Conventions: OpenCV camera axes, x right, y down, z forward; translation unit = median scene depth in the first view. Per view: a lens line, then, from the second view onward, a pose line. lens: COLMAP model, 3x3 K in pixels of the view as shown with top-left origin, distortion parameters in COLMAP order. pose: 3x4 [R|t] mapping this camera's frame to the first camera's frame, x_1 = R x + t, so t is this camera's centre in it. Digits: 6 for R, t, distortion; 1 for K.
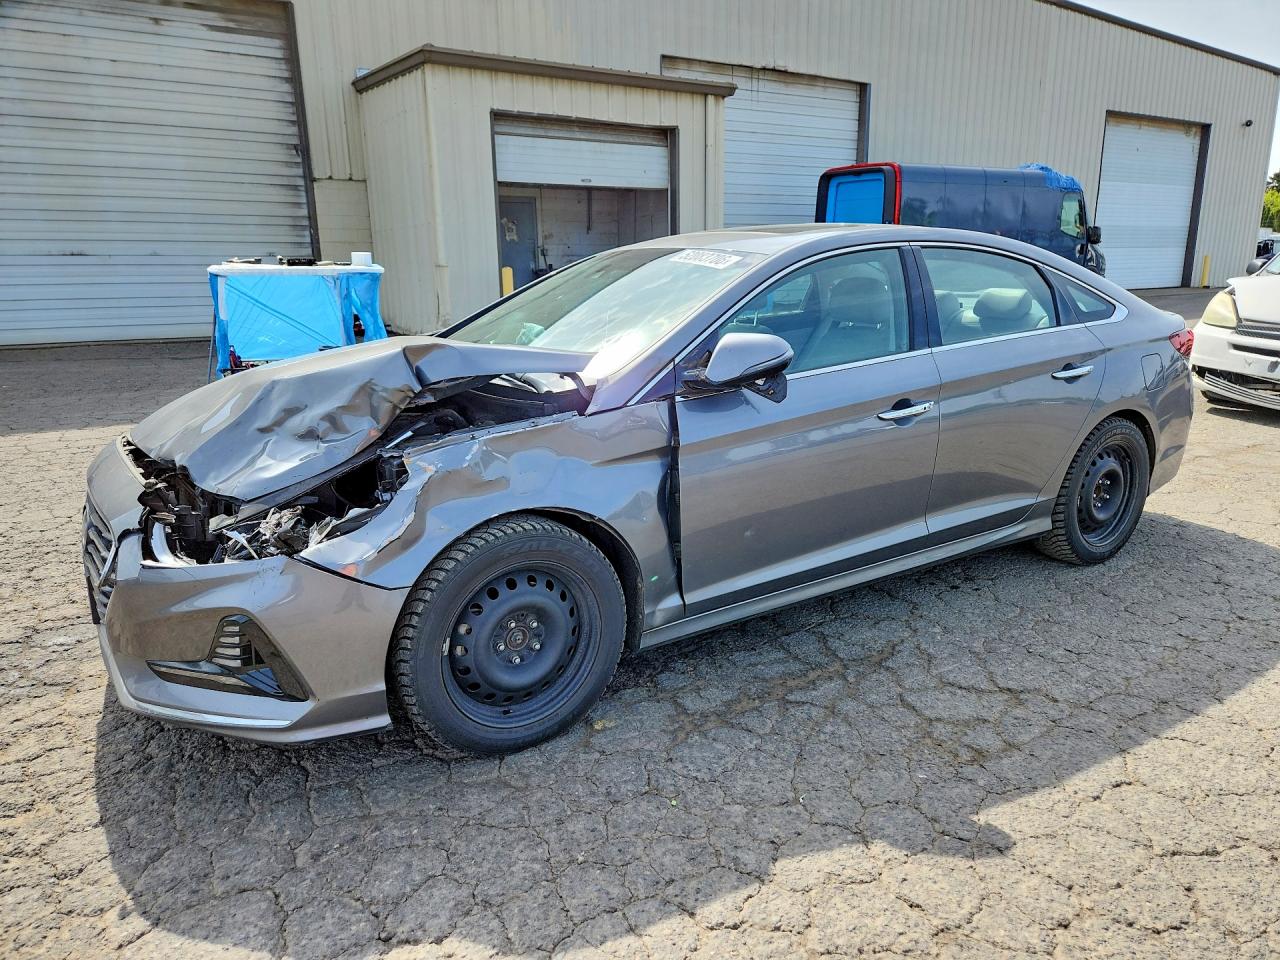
lens RADIAL K [[844.9, 0, 626.9], [0, 844.9, 489.6], [0, 0, 1]] dist [0.064497, -0.053395]
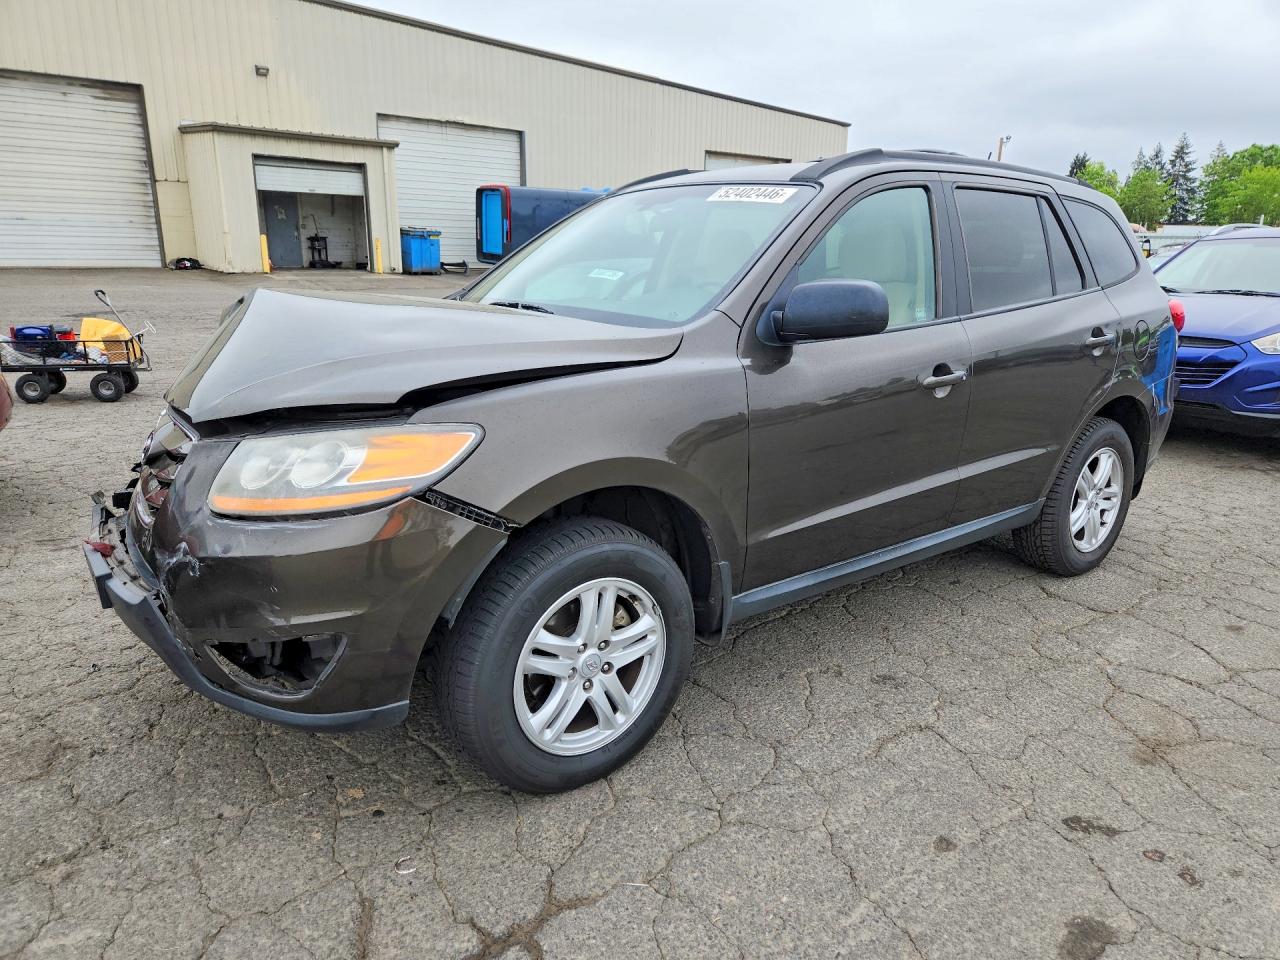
lens RADIAL K [[841.6, 0, 640.0], [0, 841.6, 480.0], [0, 0, 1]] dist [0.063722, -0.051653]
pose [[0.989626, 0.000783, 0.143668, 0.385705], [-0.004665, 0.999633, 0.026689, 0.215474], [-0.143594, -0.027082, 0.989266, -0.952514]]
